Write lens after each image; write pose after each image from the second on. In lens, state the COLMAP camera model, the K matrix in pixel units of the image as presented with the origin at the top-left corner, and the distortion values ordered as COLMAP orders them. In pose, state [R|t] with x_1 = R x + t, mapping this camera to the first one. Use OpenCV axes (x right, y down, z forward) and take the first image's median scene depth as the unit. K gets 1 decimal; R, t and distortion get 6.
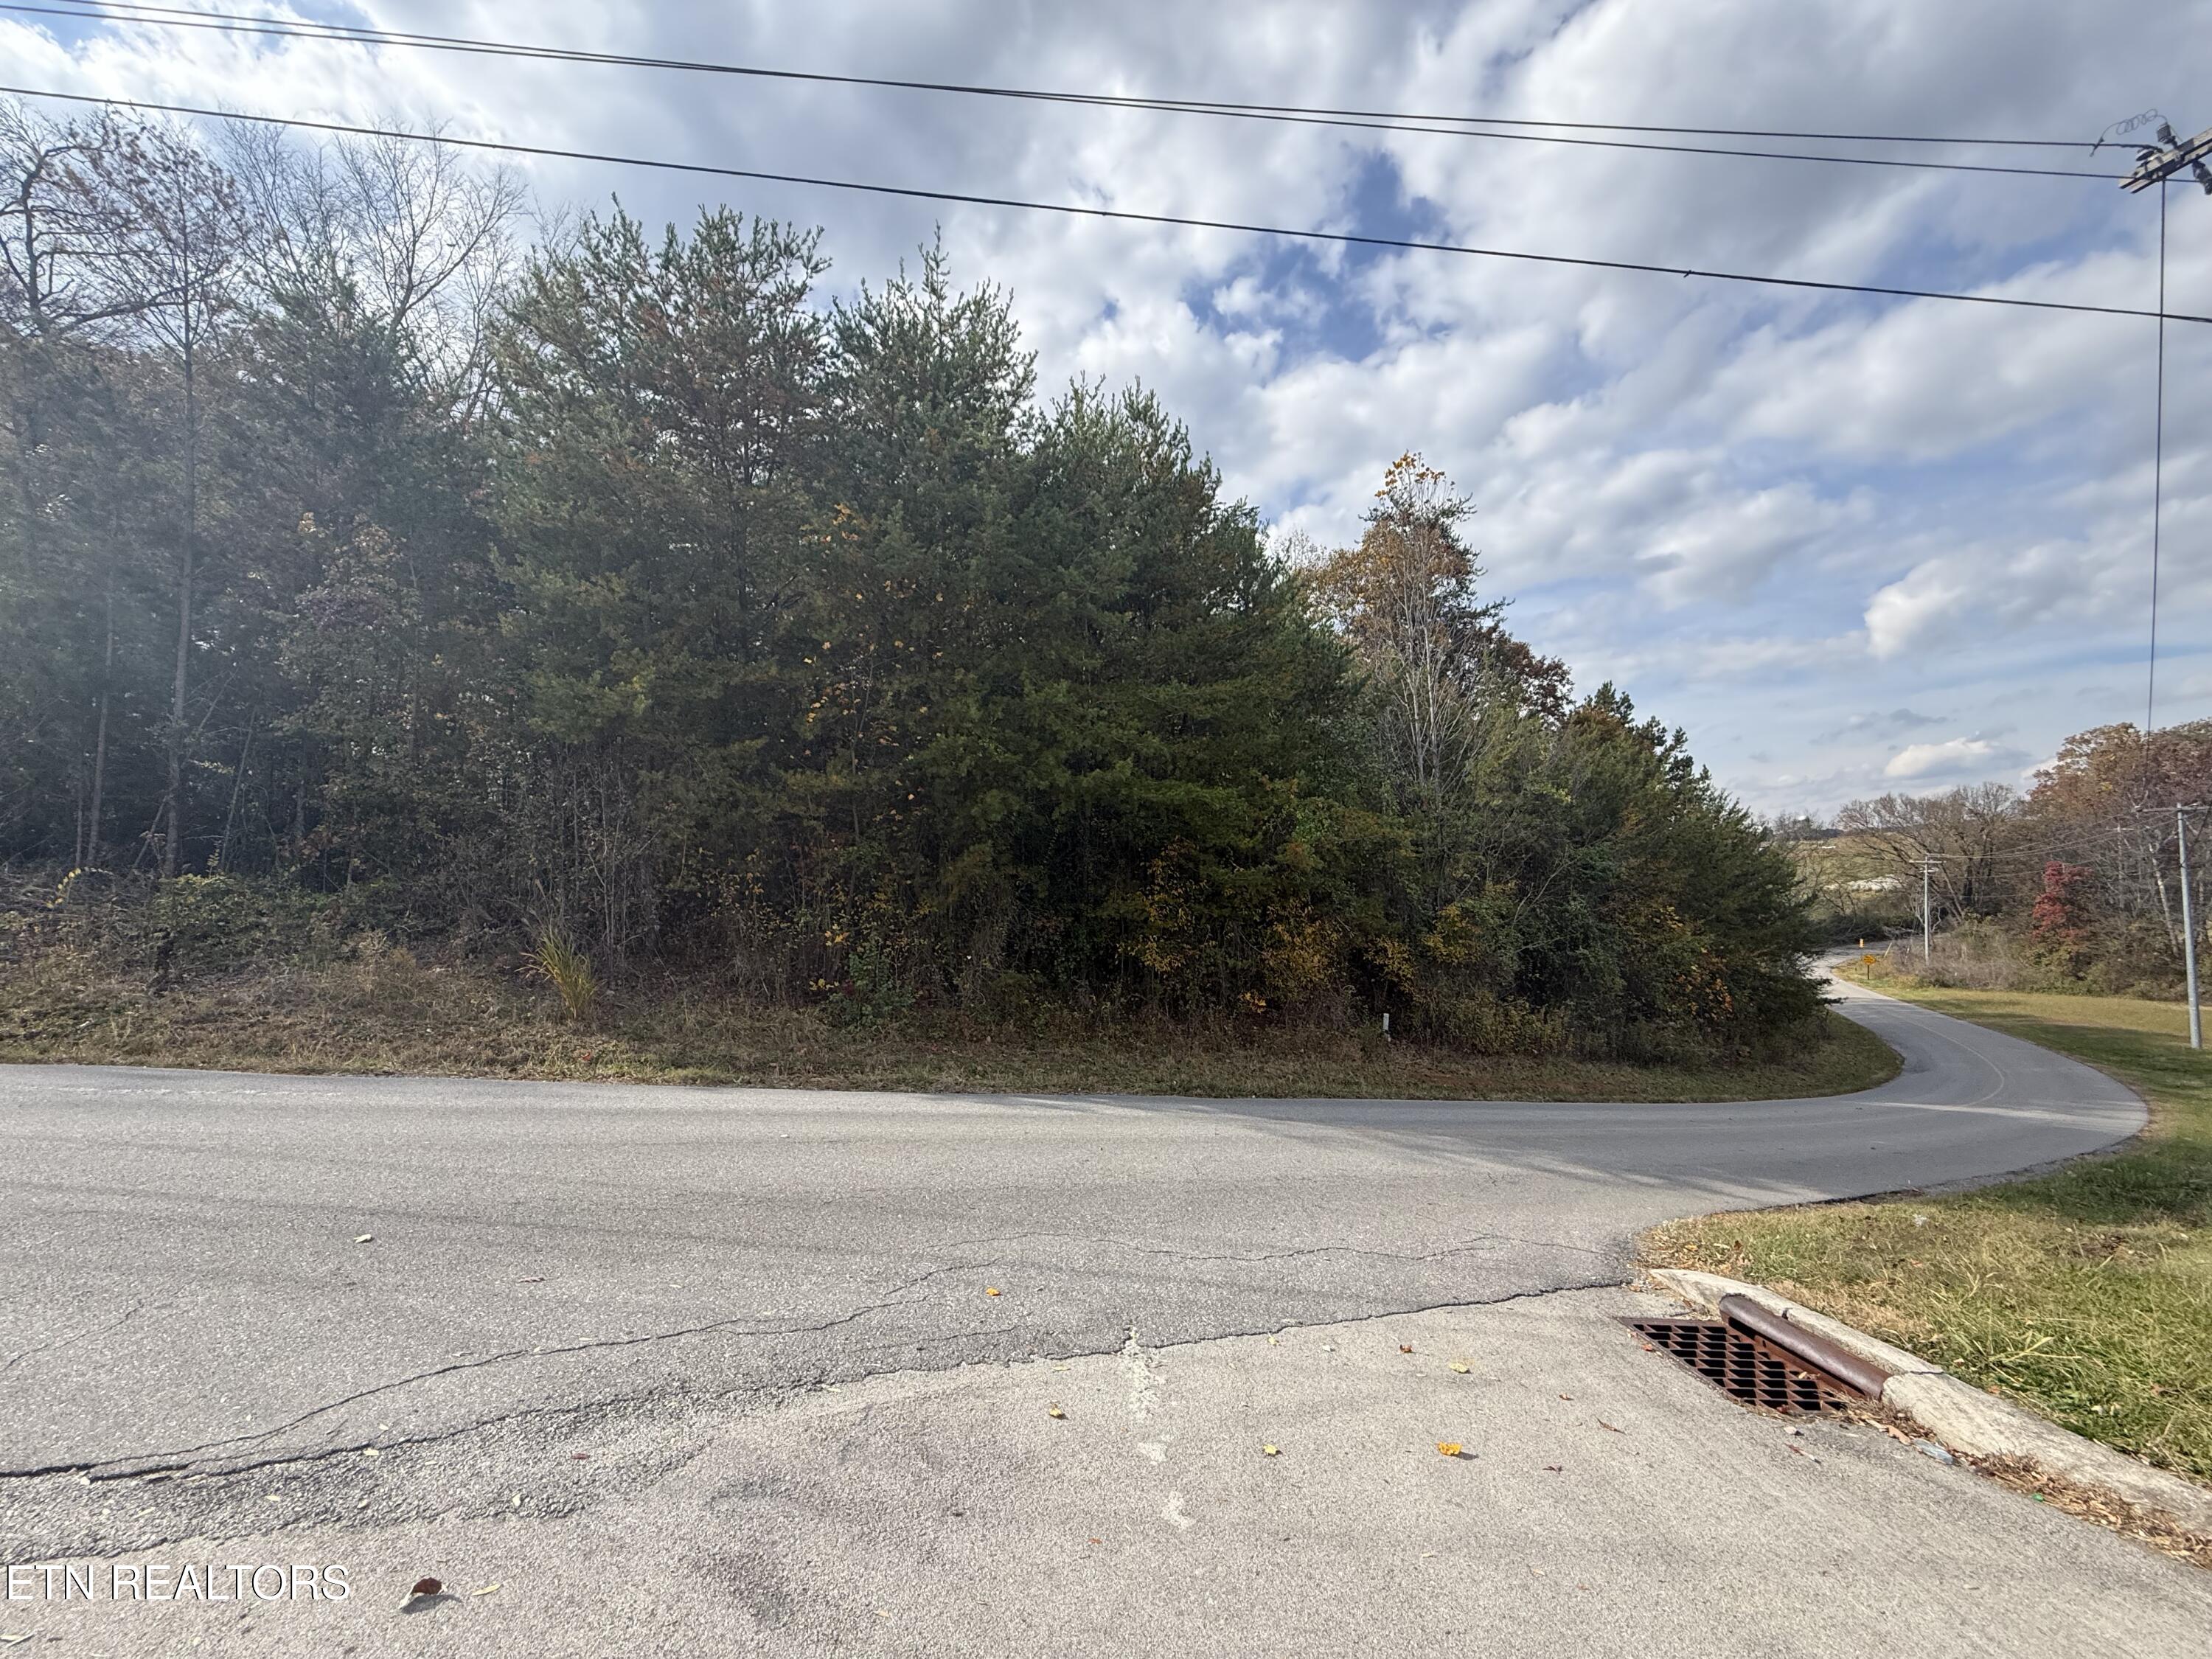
lens RADIAL K [[882.0, 0, 1103.2], [0, 882.0, 816.8], [0, 0, 1]] dist [-0.000868, 0.000493]
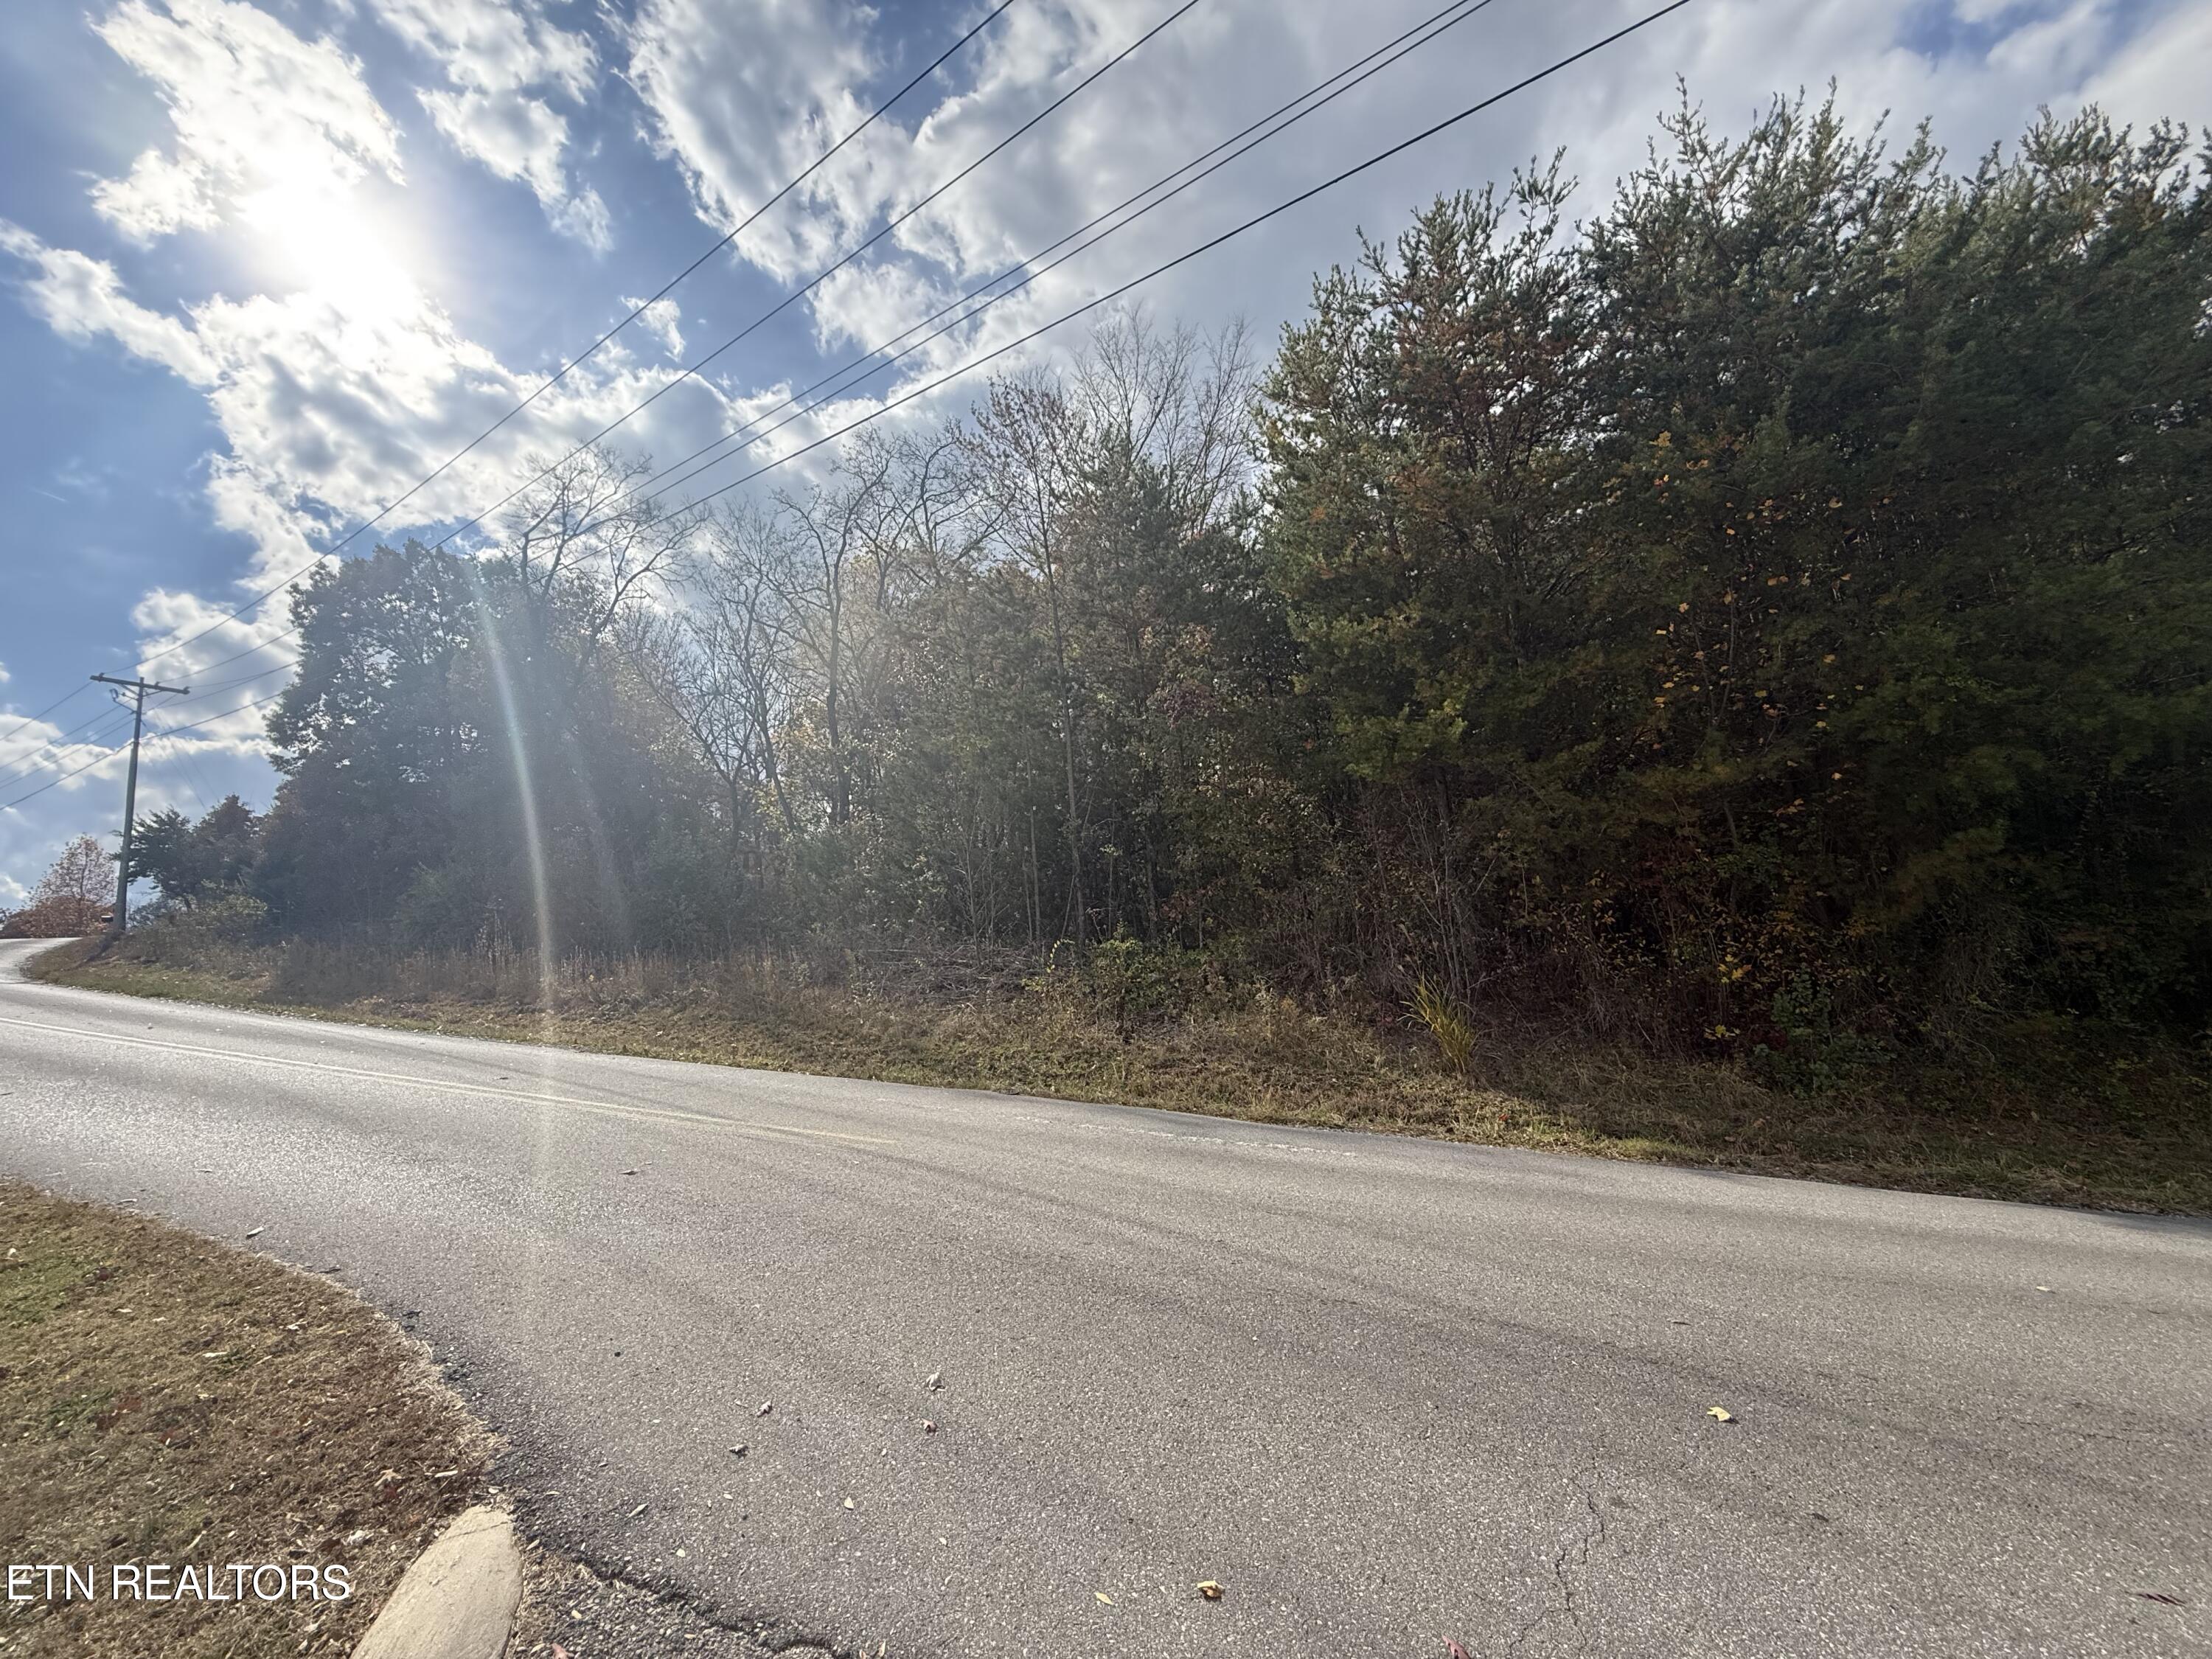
lens RADIAL K [[882.0, 0, 1095.7], [0, 882.0, 827.9], [0, 0, 1]] dist [-0.000868, 0.000493]
pose [[0.760247, -0.140648, -0.634226, -0.221659], [0.125813, 0.989675, -0.068662, -0.007745], [0.637334, -0.027594, 0.770093, 0.038532]]
